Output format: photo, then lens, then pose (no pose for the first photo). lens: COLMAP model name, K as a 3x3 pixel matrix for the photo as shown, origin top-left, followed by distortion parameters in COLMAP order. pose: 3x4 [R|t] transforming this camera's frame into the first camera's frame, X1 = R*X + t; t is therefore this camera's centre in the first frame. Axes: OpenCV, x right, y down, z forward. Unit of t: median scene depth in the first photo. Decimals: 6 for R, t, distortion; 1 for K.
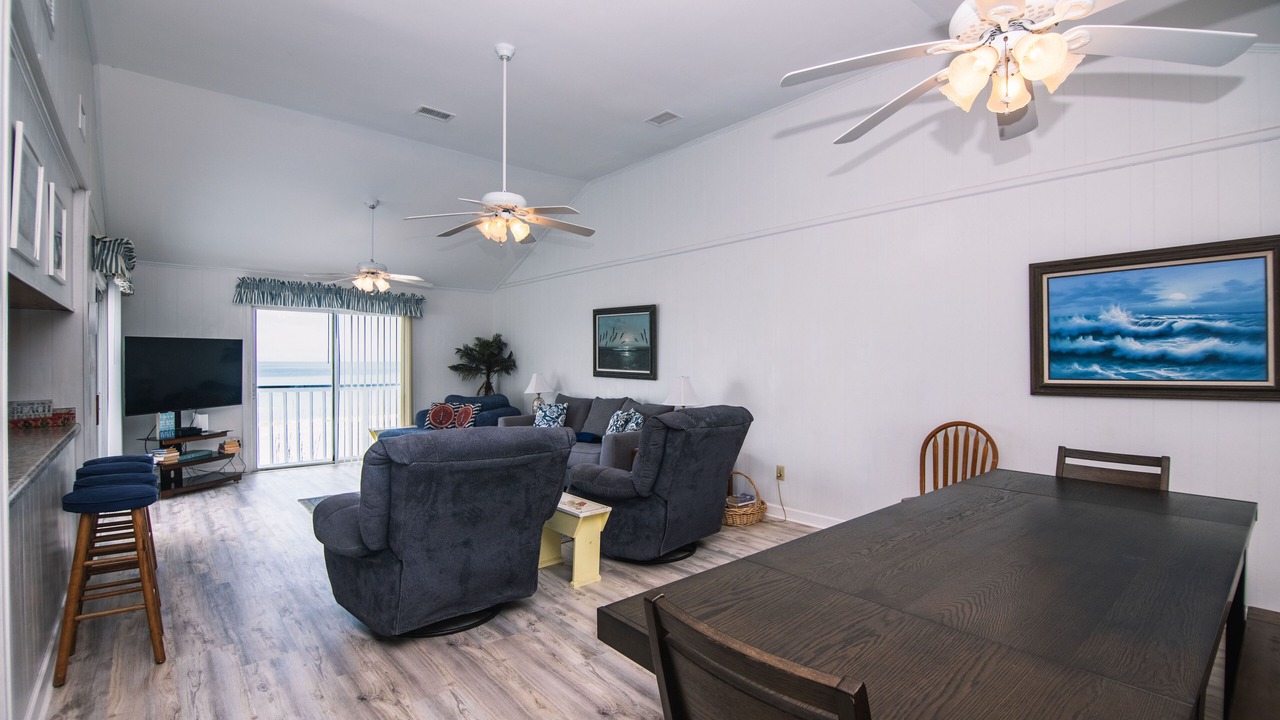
lens RADIAL K [[577.3, 0, 640.0], [0, 577.3, 360.0], [0, 0, 1]] dist [-0.002865, -0.000925]
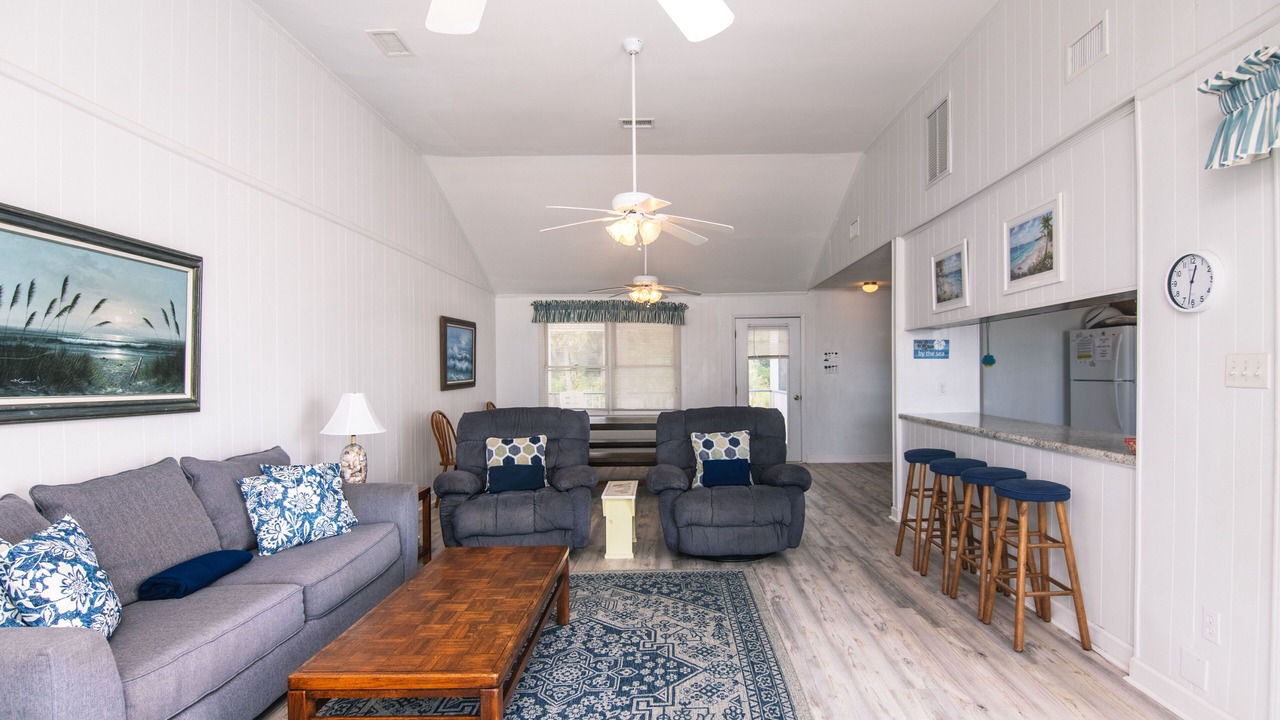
lens RADIAL K [[615.2, 0, 682.9], [0, 615.2, 374.6], [0, 0, 1]] dist [-0.000781, -0.007395]
pose [[-0.771016, 0.002403, 0.636811, -0.566194], [0.007611, 0.999956, 0.005442, 0.003594], [-0.636770, 0.009043, -0.771000, 1.041349]]
